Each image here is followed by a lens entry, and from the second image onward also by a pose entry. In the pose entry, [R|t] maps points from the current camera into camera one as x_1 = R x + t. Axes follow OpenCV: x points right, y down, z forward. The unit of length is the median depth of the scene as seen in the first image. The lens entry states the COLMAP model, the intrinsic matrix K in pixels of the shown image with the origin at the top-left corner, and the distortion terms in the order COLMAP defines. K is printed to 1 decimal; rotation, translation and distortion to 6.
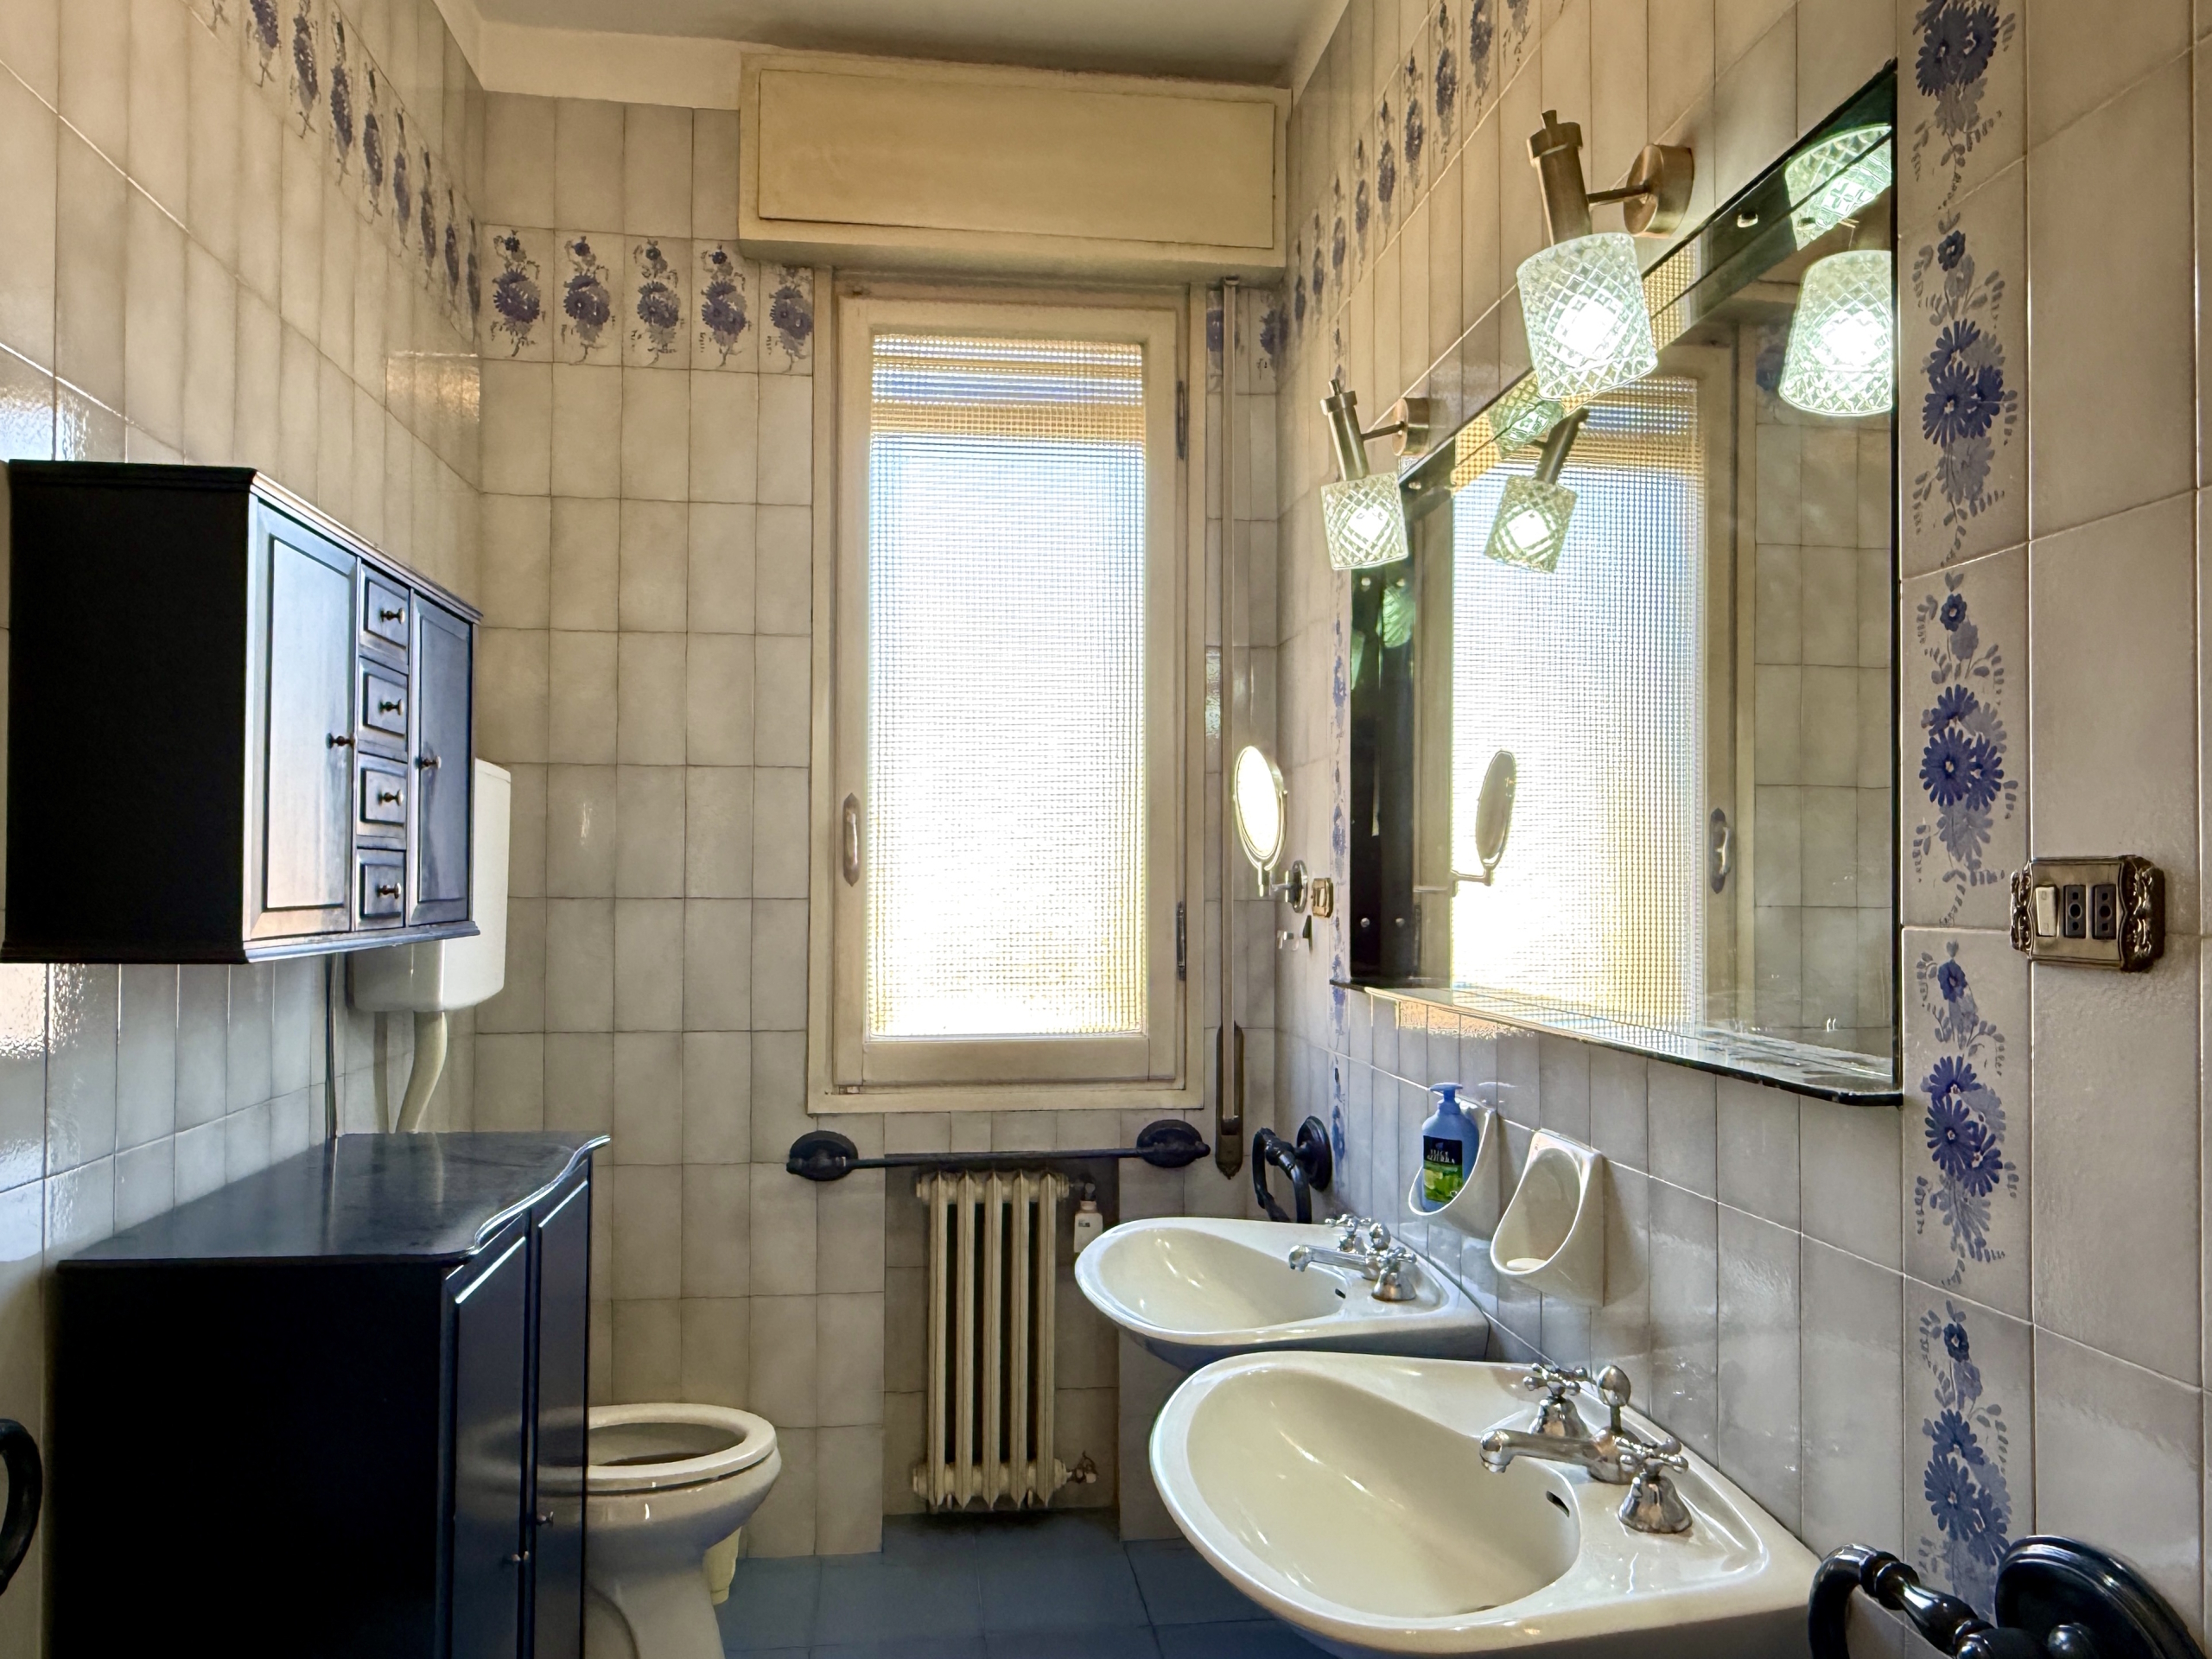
lens RADIAL K [[1475.7, 0, 1079.3], [0, 1475.7, 866.2], [0, 0, 1]] dist [-0.003222, 0.004840]
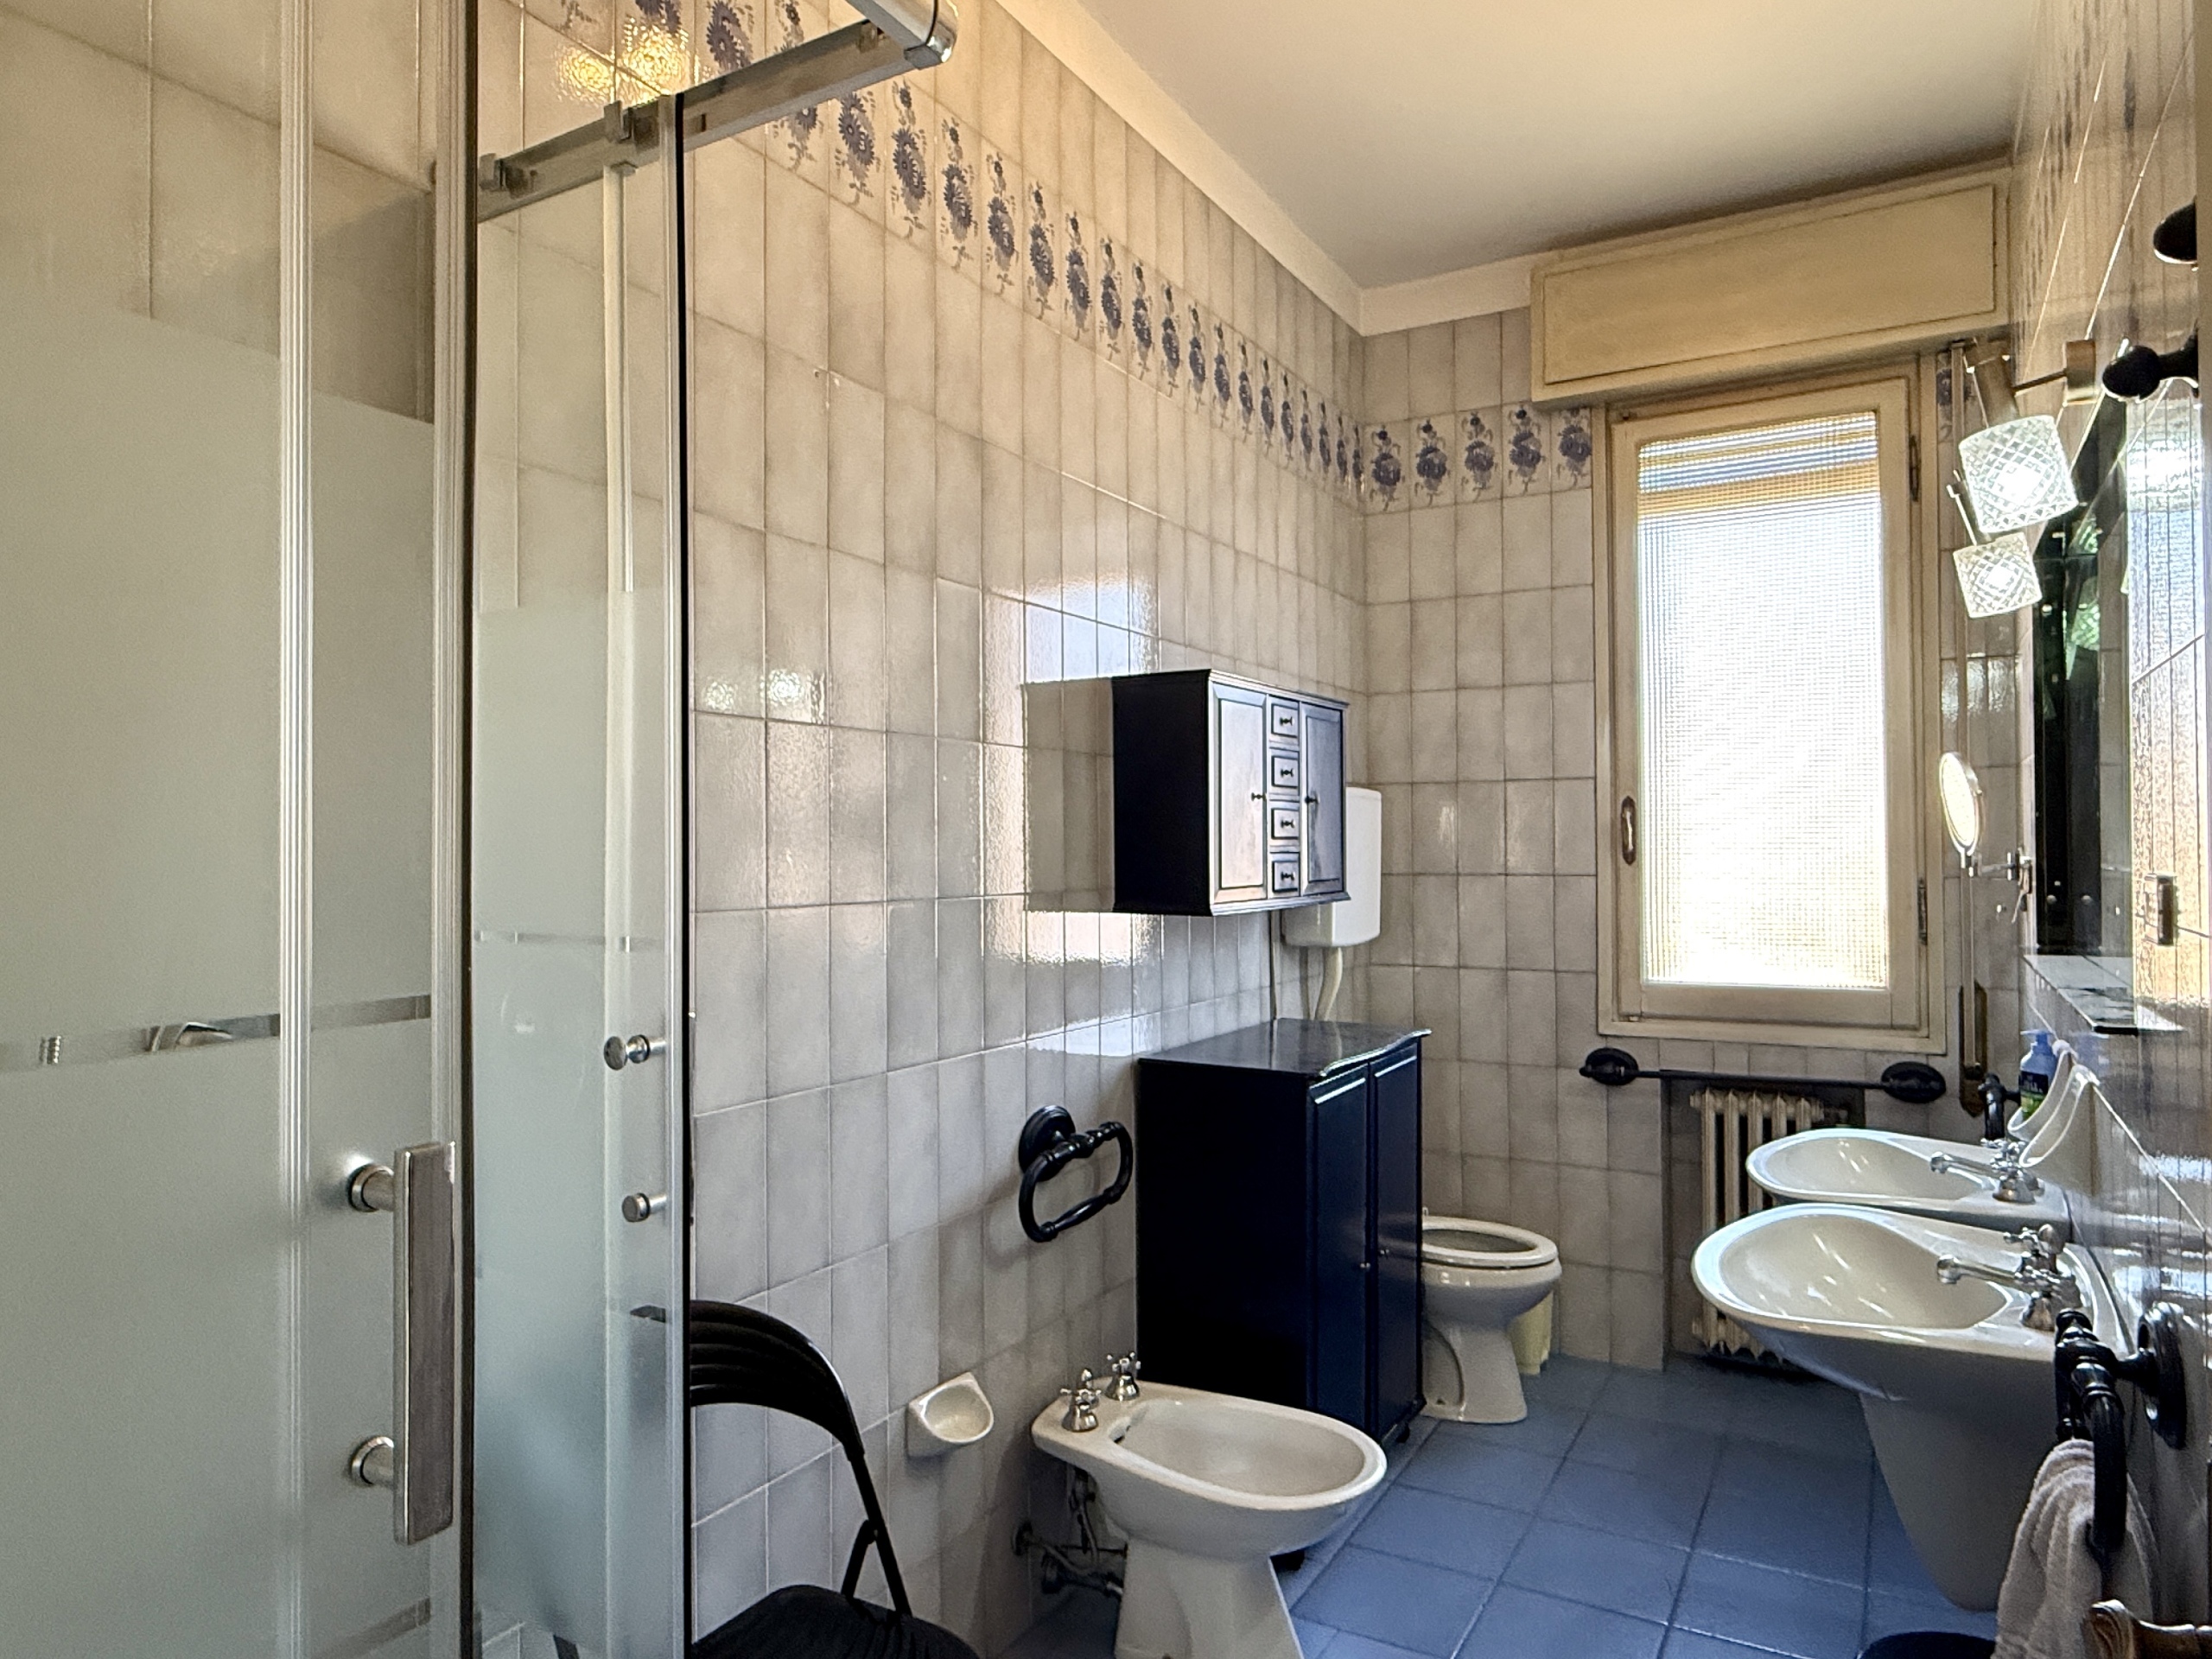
lens RADIAL K [[1391.2, 0, 1088.7], [0, 1391.2, 823.0], [0, 0, 1]] dist [-0.005431, -0.002128]
pose [[0.795840, -0.019478, -0.605193, 0.219975], [0.018322, 0.999799, -0.008085, -0.023940], [0.605230, -0.004654, 0.796037, -0.297000]]
